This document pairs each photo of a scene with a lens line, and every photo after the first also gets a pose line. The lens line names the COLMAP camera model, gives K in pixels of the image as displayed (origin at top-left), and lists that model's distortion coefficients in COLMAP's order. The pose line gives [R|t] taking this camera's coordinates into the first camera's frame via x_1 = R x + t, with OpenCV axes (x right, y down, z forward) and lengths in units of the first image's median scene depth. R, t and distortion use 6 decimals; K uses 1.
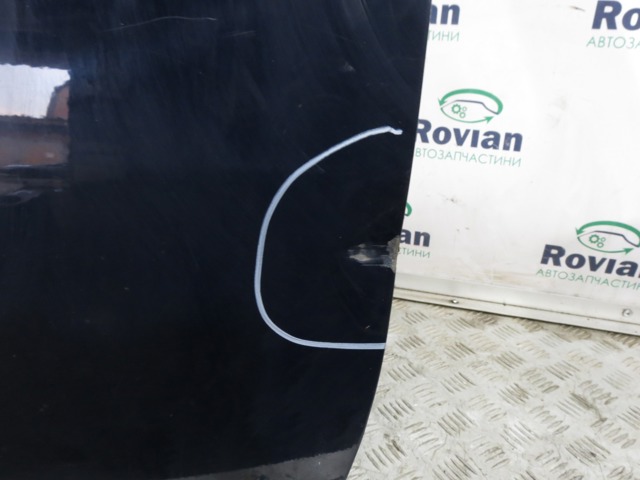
lens RADIAL K [[459.2, 0, 320.0], [0, 459.2, 240.0], [0, 0, 1]] dist [-0.030719, 0.004216]
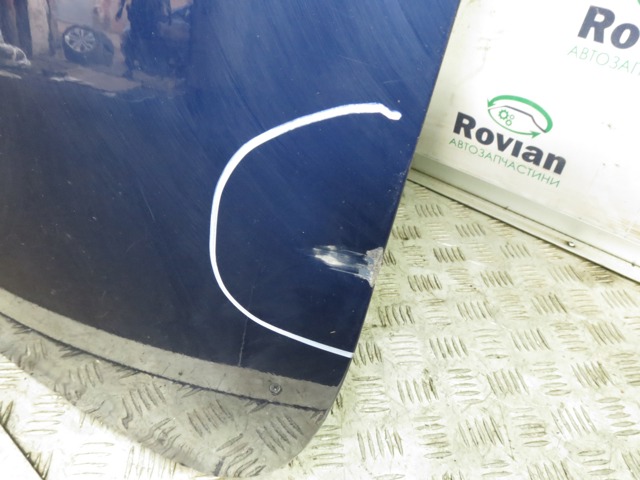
lens RADIAL K [[459.2, 0, 320.0], [0, 459.2, 240.0], [0, 0, 1]] dist [-0.030719, 0.004216]
pose [[0.930522, 0.261820, -0.256085, 0.107530], [-0.171451, 0.929300, 0.327118, -0.099529], [0.323626, -0.260485, 0.909623, 0.121321]]
